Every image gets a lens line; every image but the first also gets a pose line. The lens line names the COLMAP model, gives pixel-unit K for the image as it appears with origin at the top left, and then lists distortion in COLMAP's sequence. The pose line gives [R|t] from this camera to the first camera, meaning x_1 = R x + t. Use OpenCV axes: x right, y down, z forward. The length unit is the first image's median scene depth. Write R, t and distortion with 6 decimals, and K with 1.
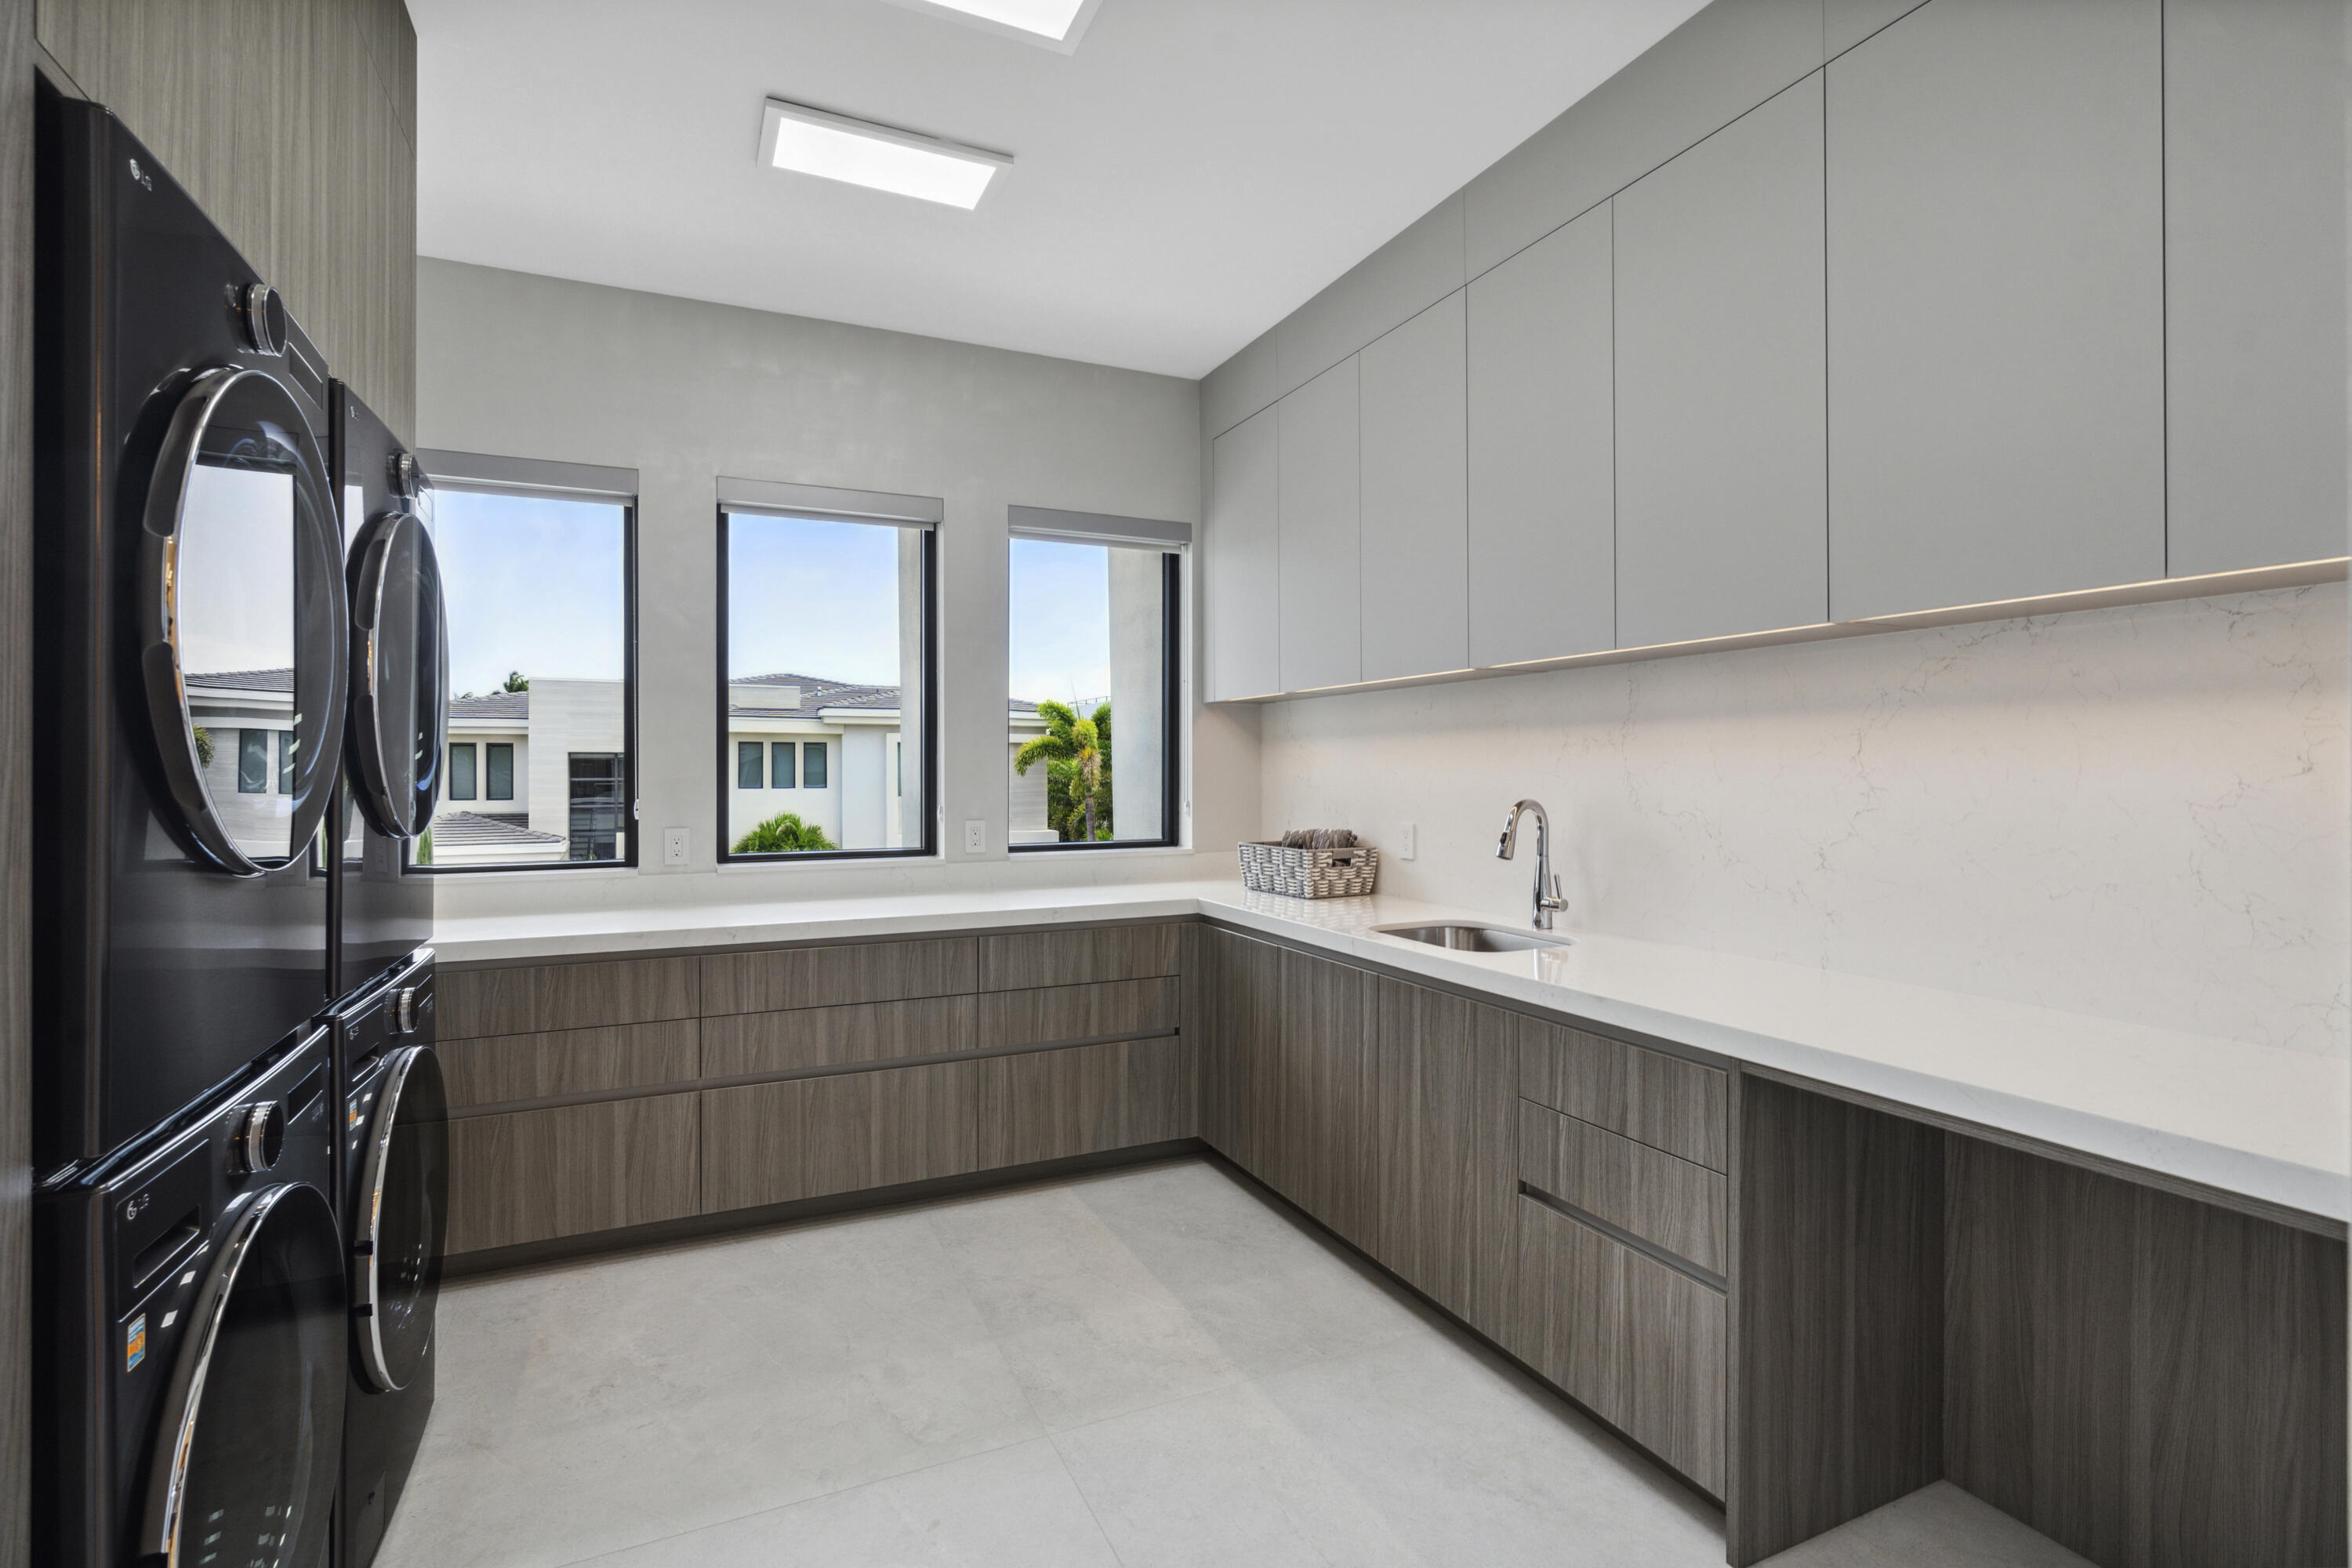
lens RADIAL K [[1072.9, 0, 1161.7], [0, 1072.9, 773.5], [0, 0, 1]] dist [-0.009105, 0.003755]
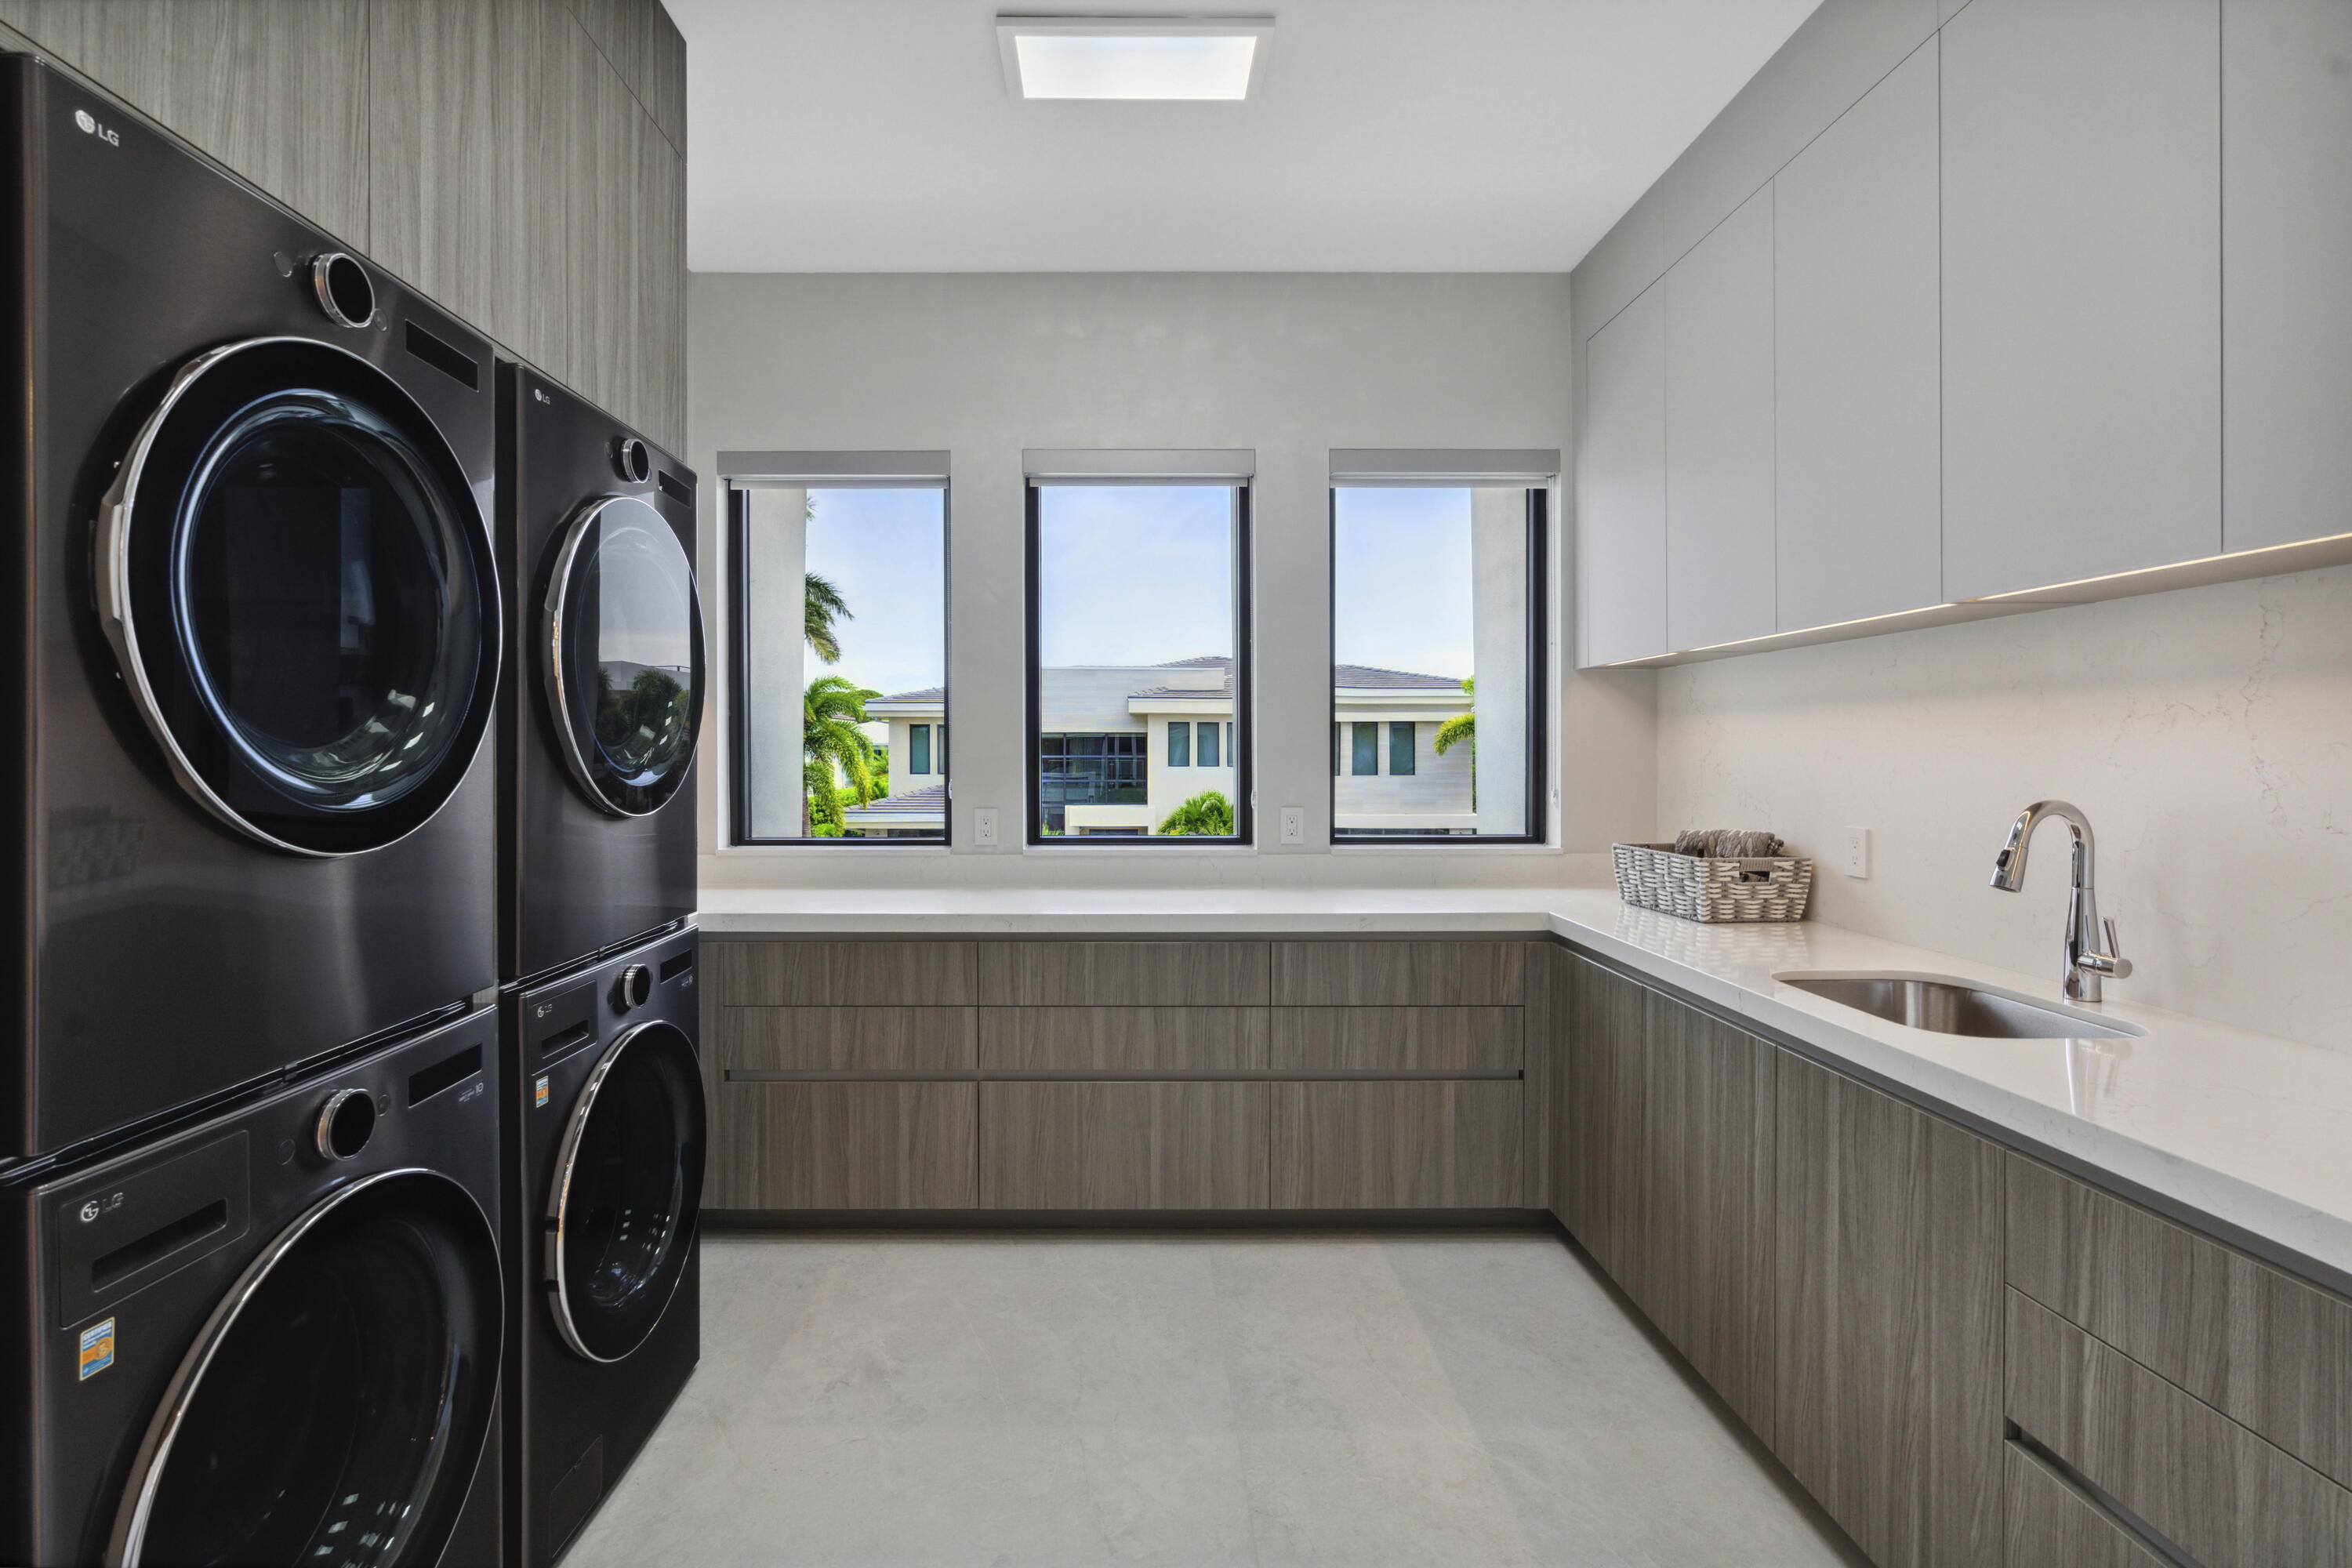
lens RADIAL K [[1072.9, 0, 1135.5], [0, 1072.9, 754.0], [0, 0, 1]] dist [-0.009105, 0.003755]
pose [[0.911790, 0.004707, -0.410630, 0.097054], [-0.004149, 0.999989, 0.002251, -0.002523], [0.410636, -0.000348, 0.911799, 0.177078]]
